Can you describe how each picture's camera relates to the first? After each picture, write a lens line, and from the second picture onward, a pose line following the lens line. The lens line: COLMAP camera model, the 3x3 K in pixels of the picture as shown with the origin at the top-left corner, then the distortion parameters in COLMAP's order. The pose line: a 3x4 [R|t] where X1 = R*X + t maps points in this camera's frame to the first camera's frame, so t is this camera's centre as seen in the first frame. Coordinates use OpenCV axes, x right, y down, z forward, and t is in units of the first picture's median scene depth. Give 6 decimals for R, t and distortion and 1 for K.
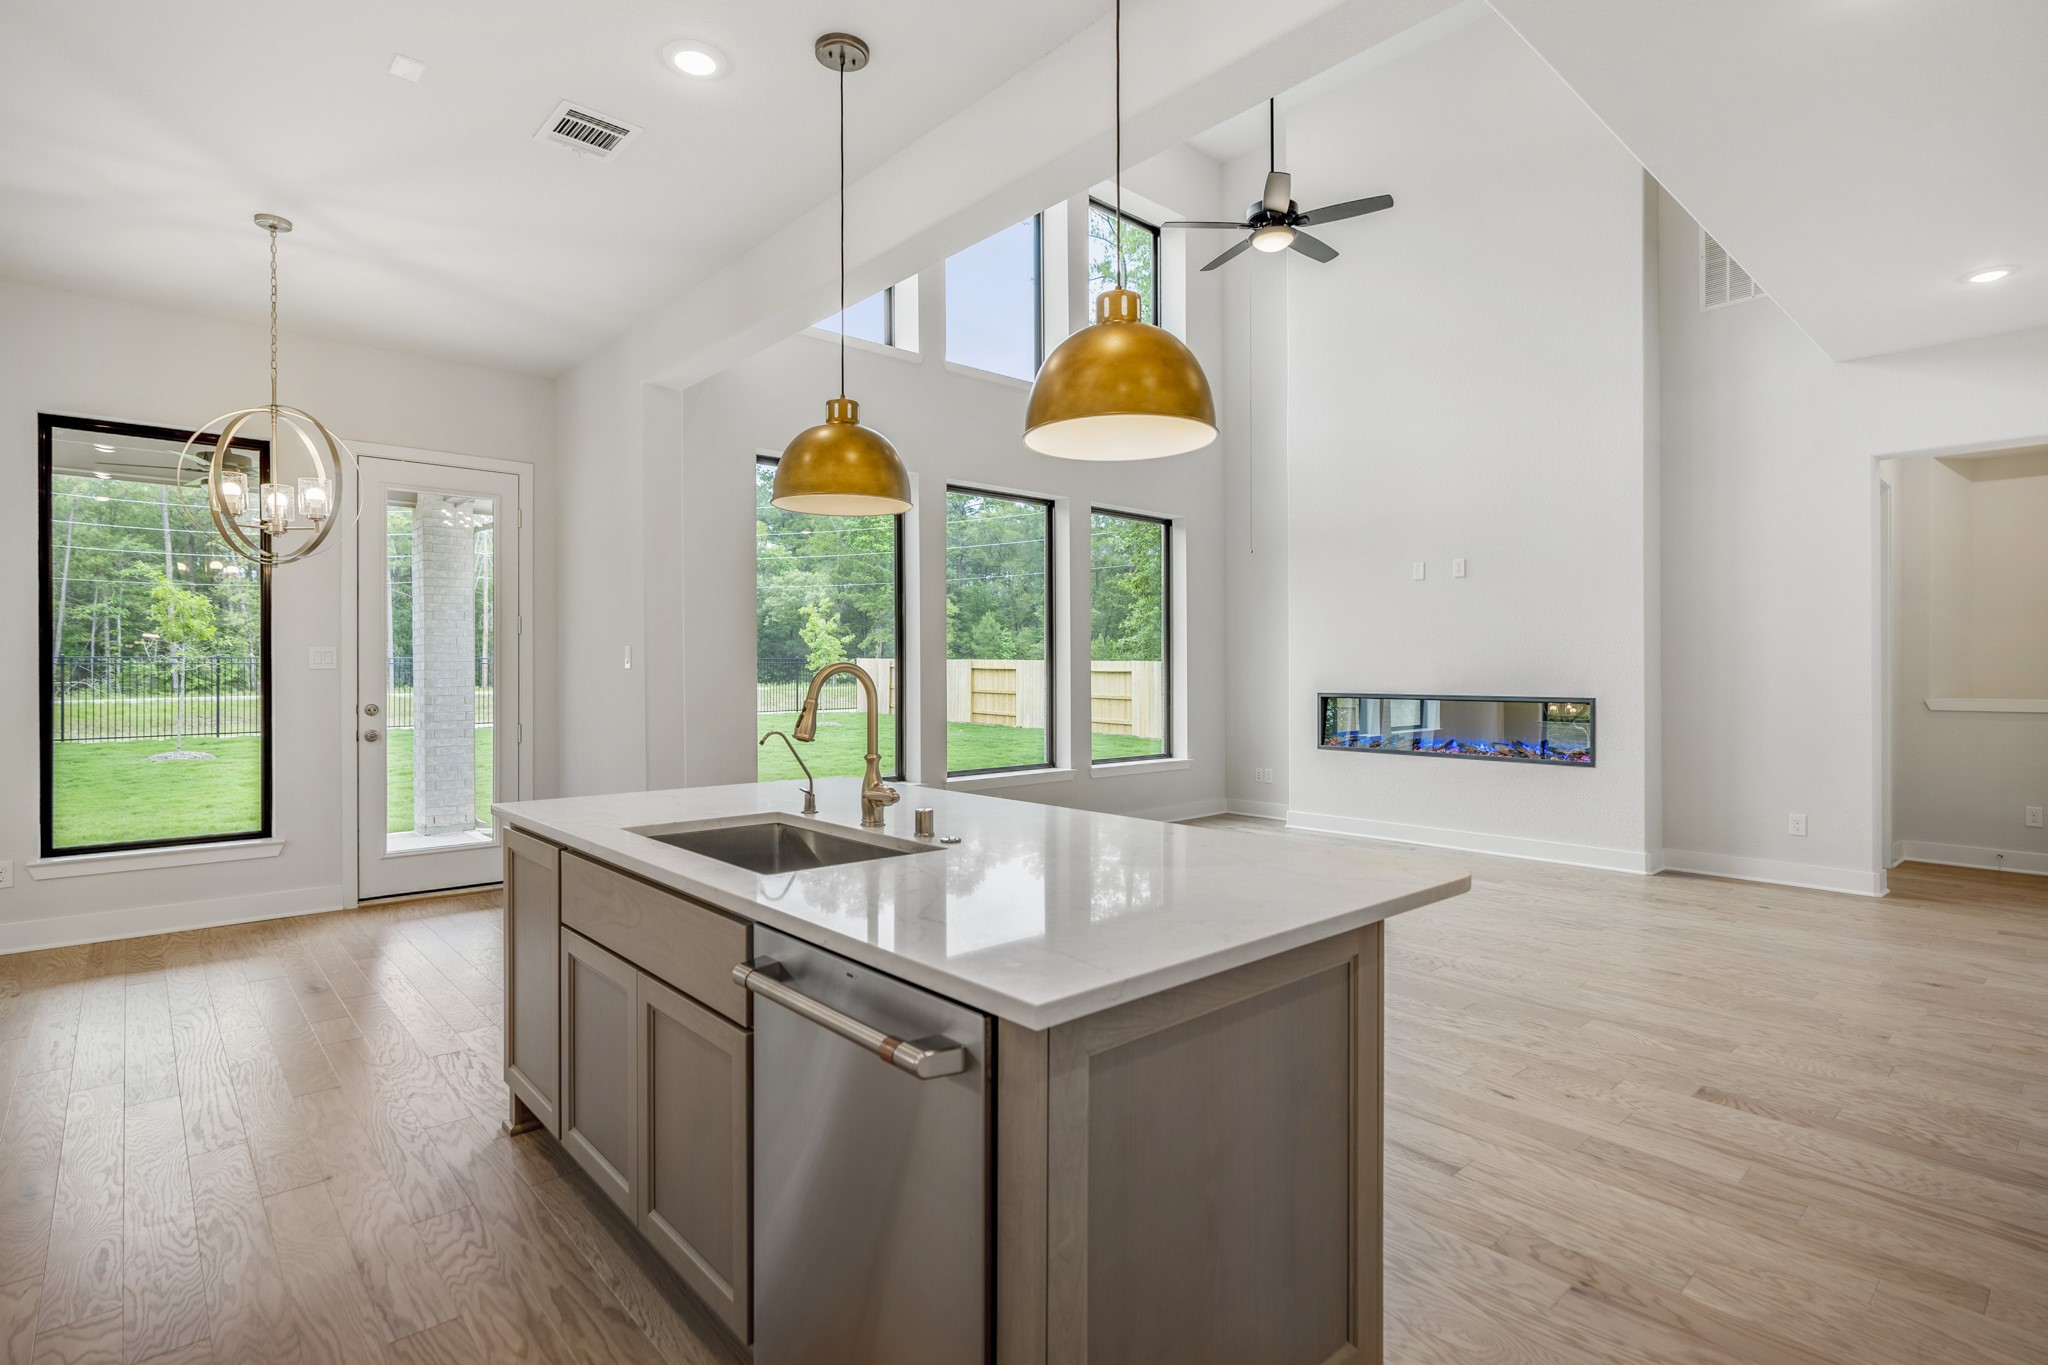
lens RADIAL K [[992.2, 0, 1016.7], [0, 992.2, 672.0], [0, 0, 1]] dist [-0.000716, 0.001303]
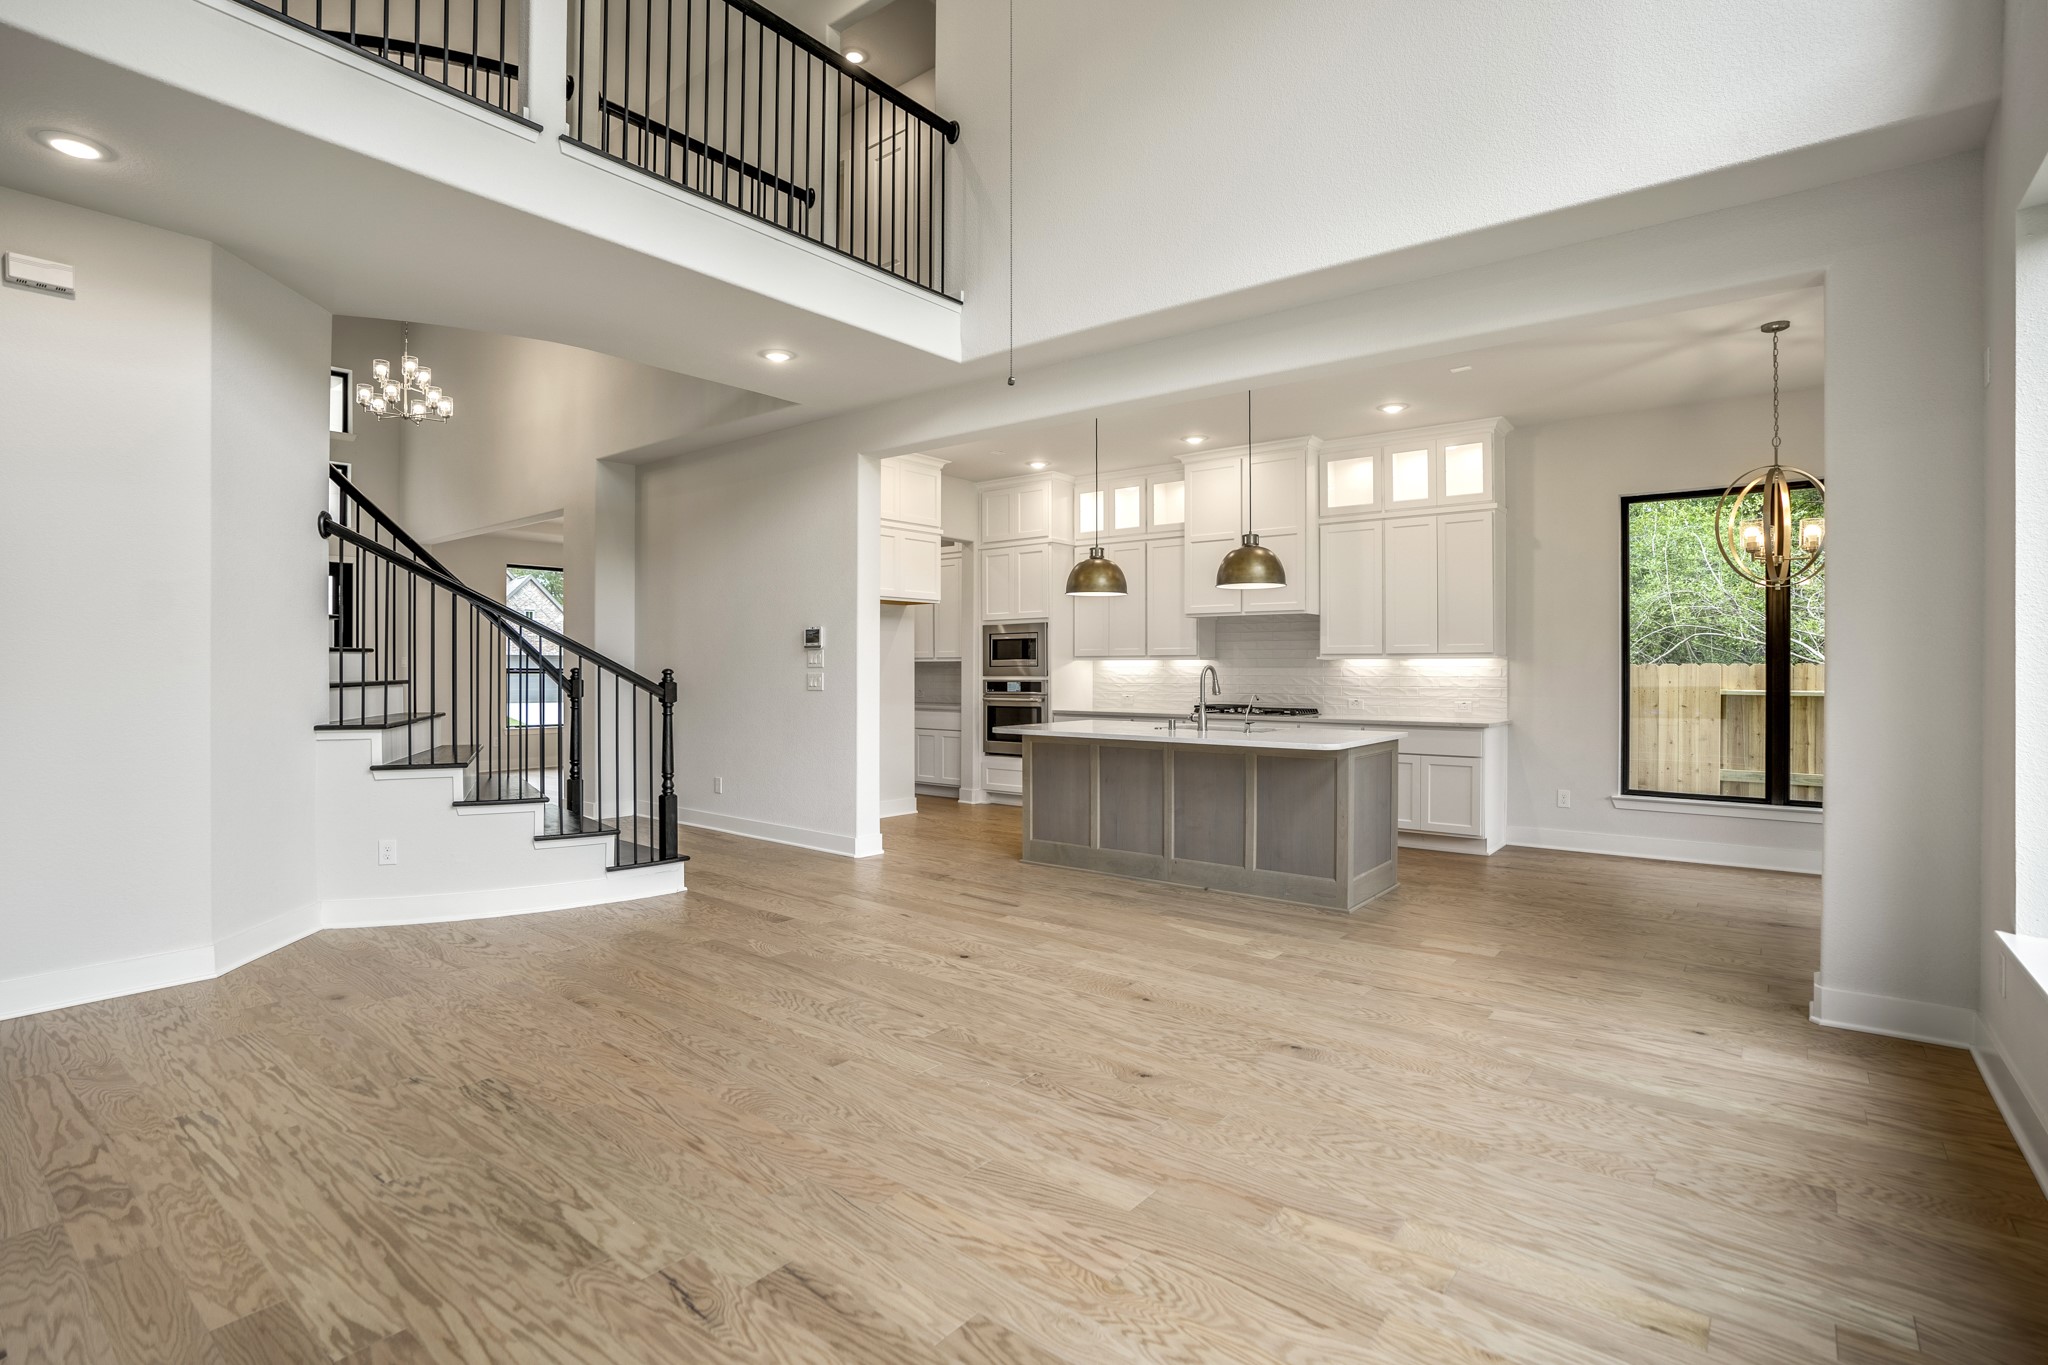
lens RADIAL K [[1003.0, 0, 1016.4], [0, 1003.0, 668.8], [0, 0, 1]] dist [-0.065706, 0.027875]
pose [[-0.986240, 0.000629, -0.165319, 0.270318], [0.000163, 0.999996, 0.002830, -0.002799], [0.165321, 0.002764, -0.986236, 1.259828]]
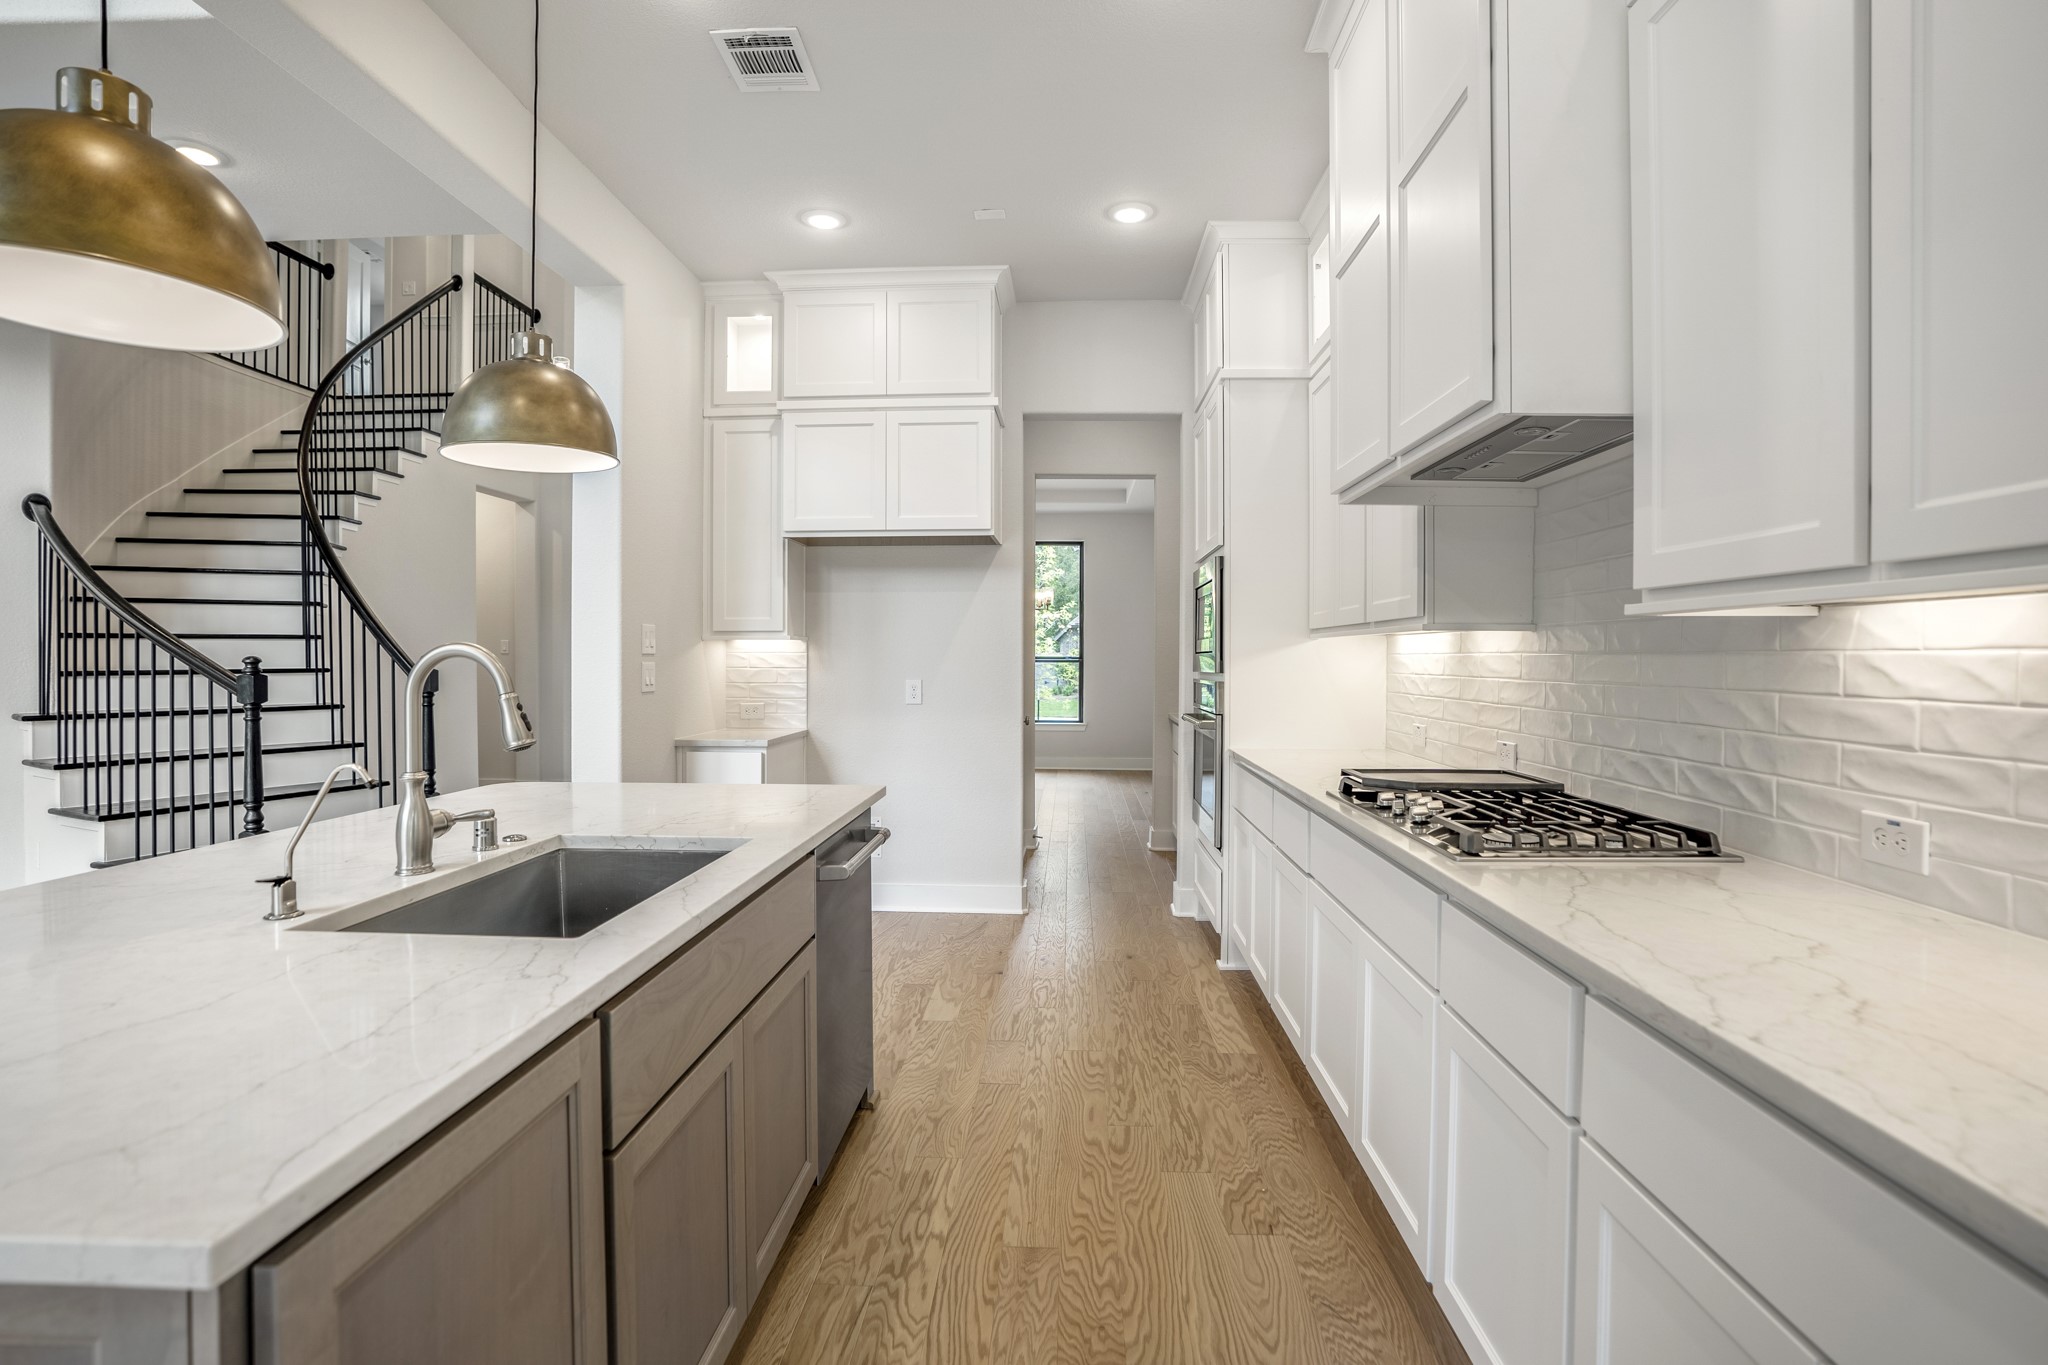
lens RADIAL K [[999.5, 0, 1020.4], [0, 999.5, 661.5], [0, 0, 1]] dist [-0.057354, 0.026156]
pose [[-0.710331, -0.002270, 0.703864, -0.350714], [0.002143, 0.999983, 0.005388, -0.000015], [-0.703864, 0.005335, -0.710314, 0.442729]]
